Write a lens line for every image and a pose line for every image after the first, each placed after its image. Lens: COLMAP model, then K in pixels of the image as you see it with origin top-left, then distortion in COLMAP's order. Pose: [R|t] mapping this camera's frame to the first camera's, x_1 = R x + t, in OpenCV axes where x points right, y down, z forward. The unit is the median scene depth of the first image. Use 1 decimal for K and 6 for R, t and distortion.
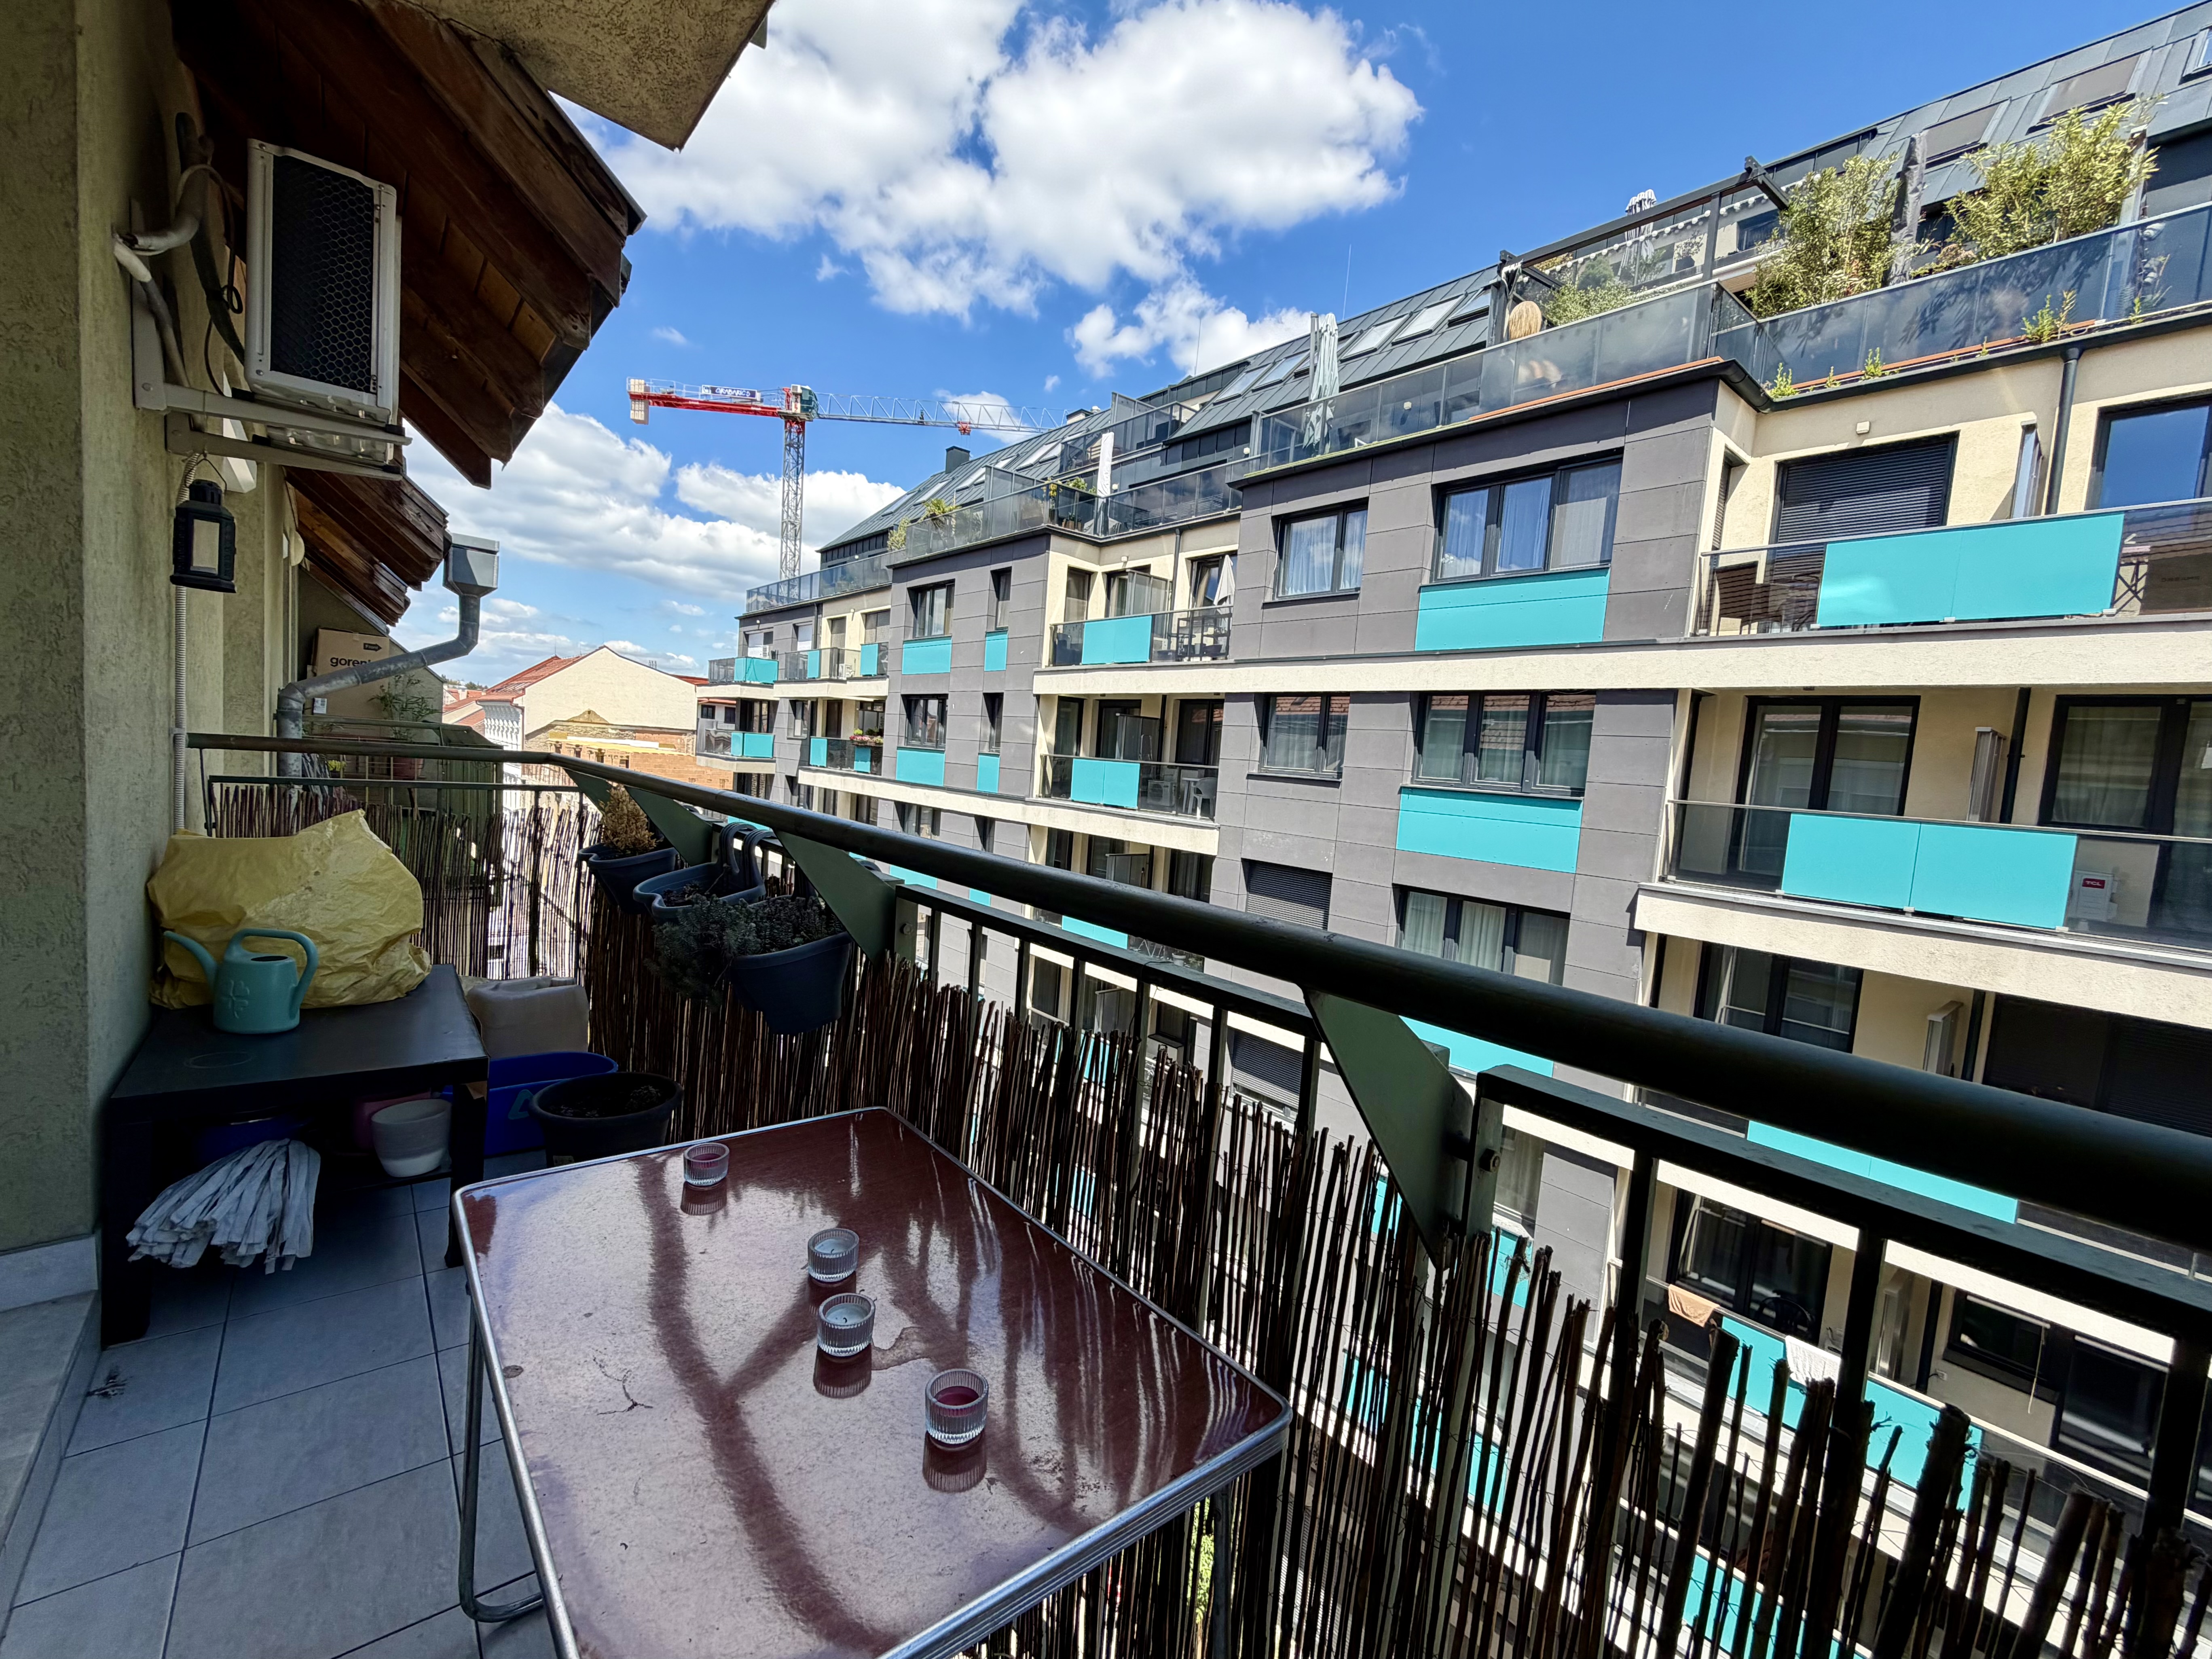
lens RADIAL K [[928.5, 0, 1106.0], [0, 928.5, 829.5], [0, 0, 1]] dist [-0.000437, 0.000302]
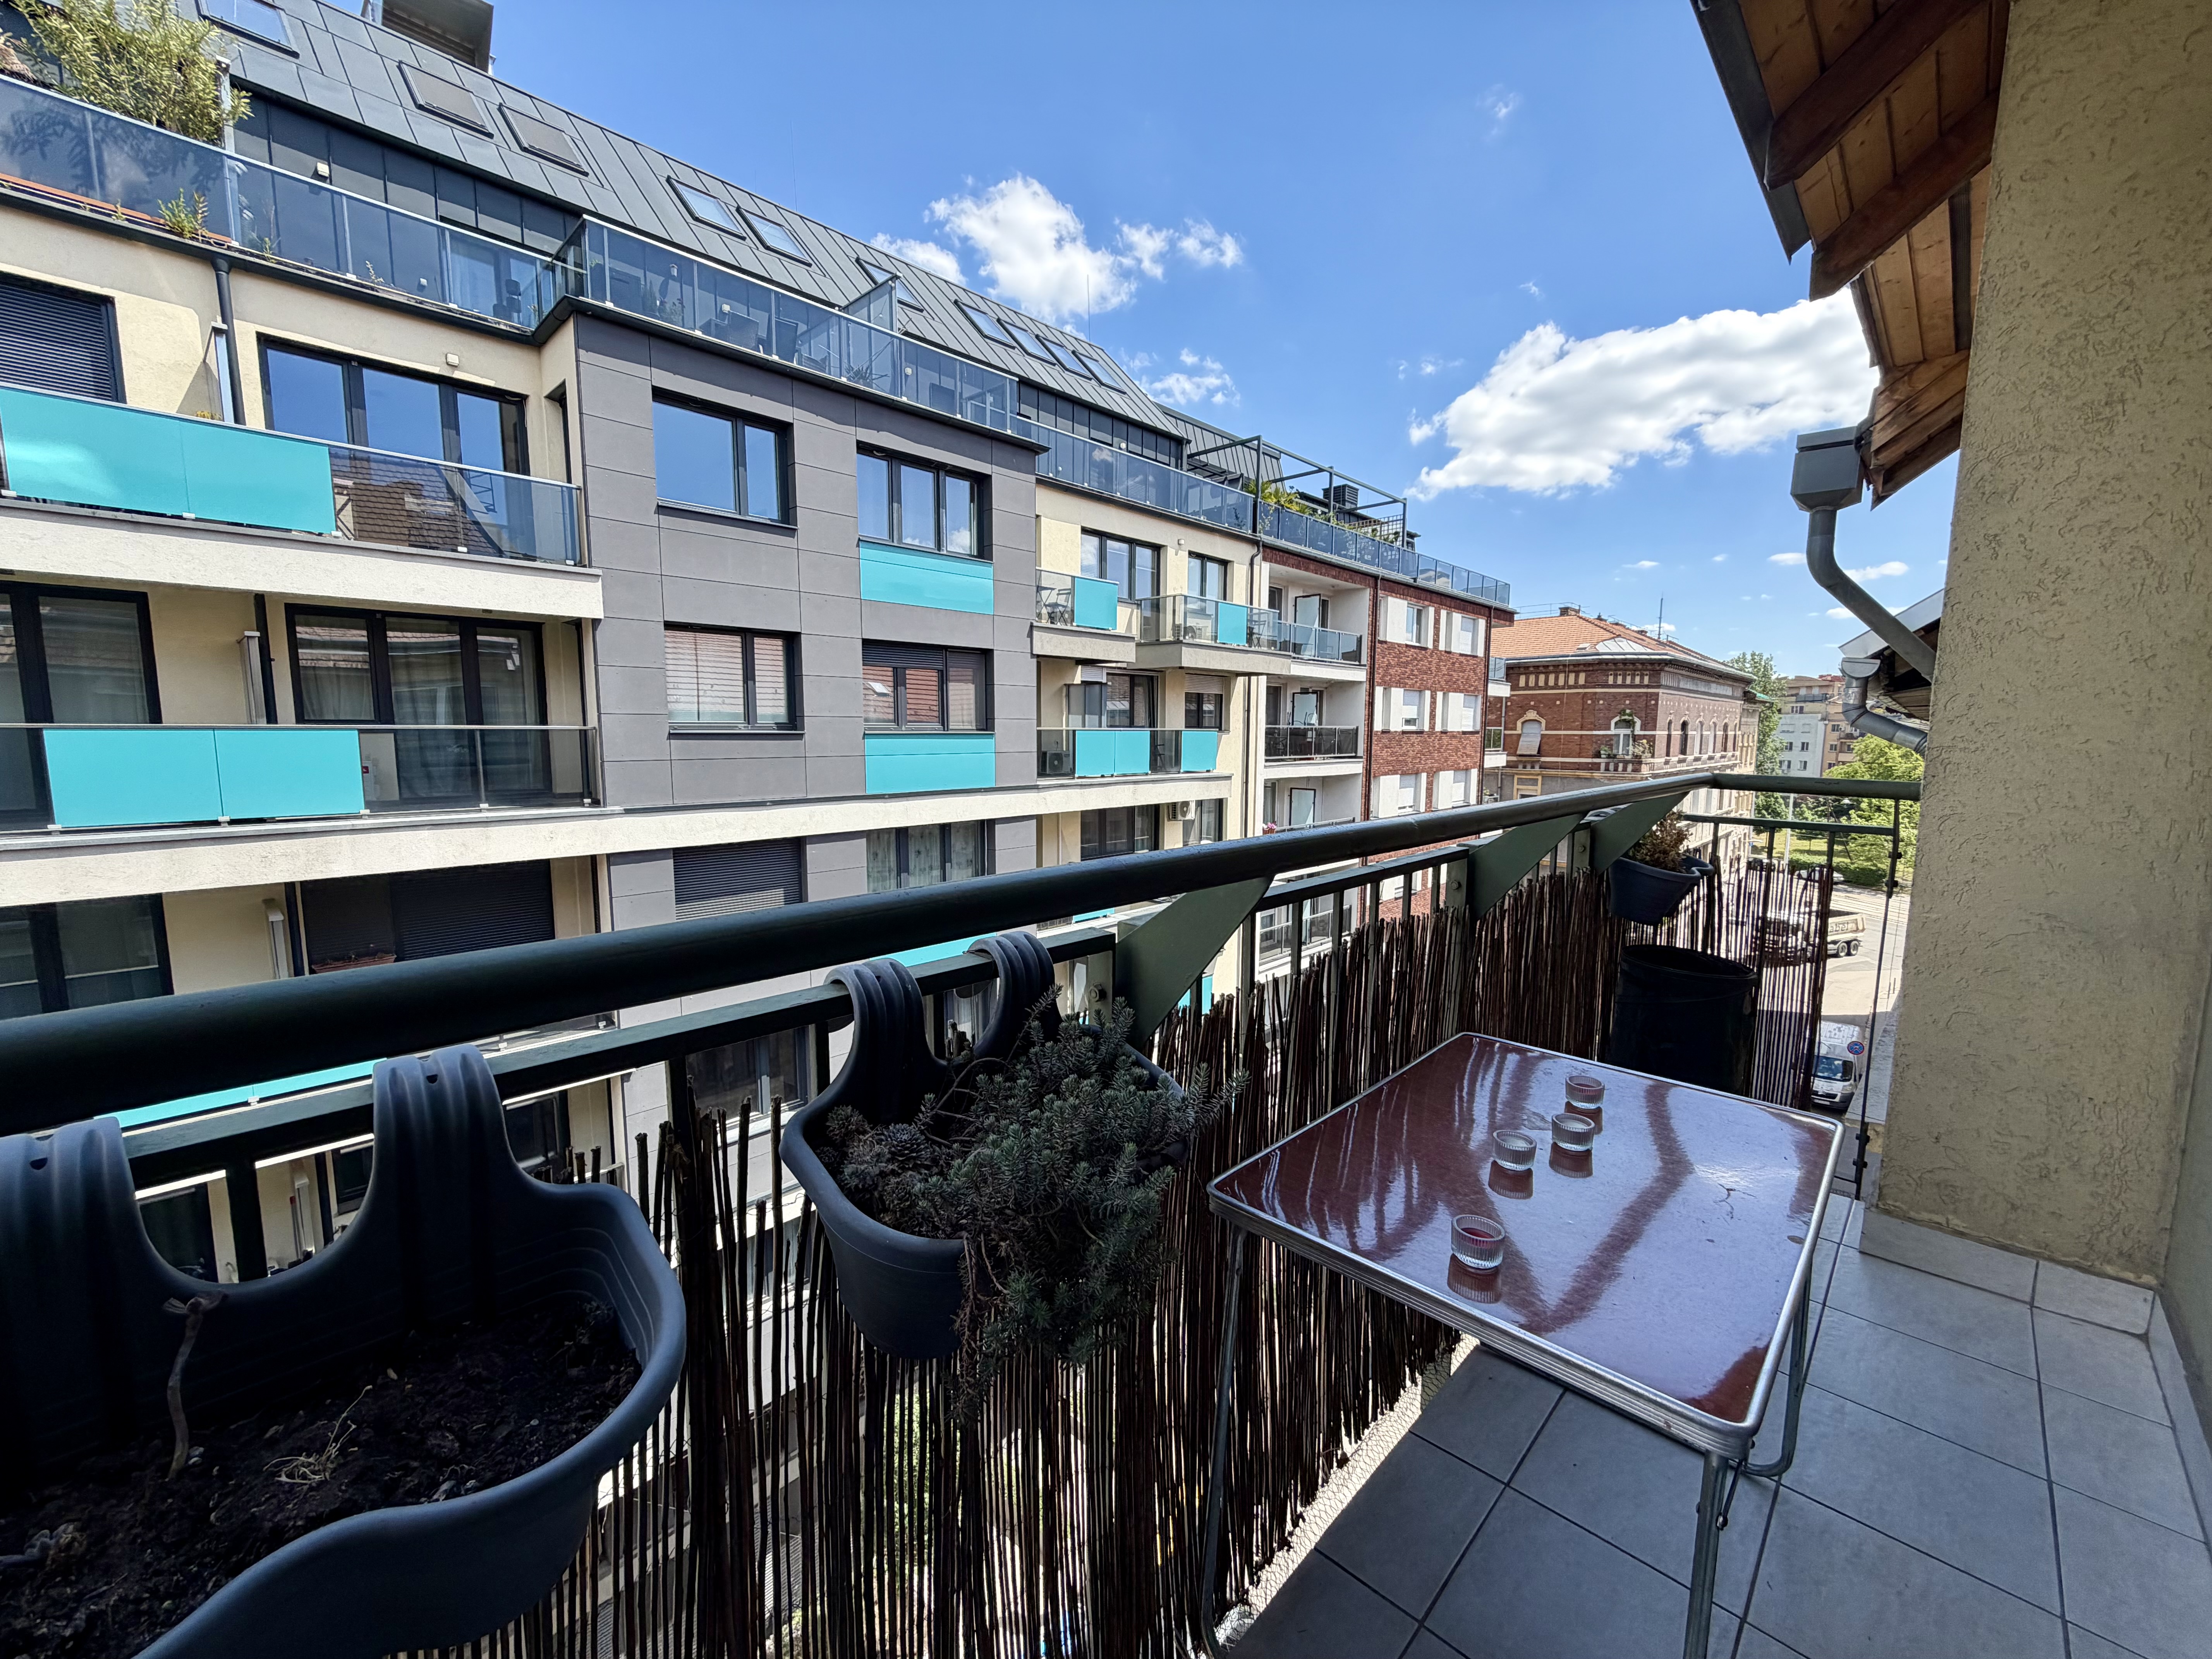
lens RADIAL K [[886.0, 0, 1095.3], [0, 886.0, 829.3], [0, 0, 1]] dist [-0.000549, 0.000135]
pose [[-0.102896, -0.182897, 0.977733, -0.139666], [0.062506, 0.979819, 0.189865, -0.022795], [-0.992726, 0.080650, -0.089387, 0.172190]]
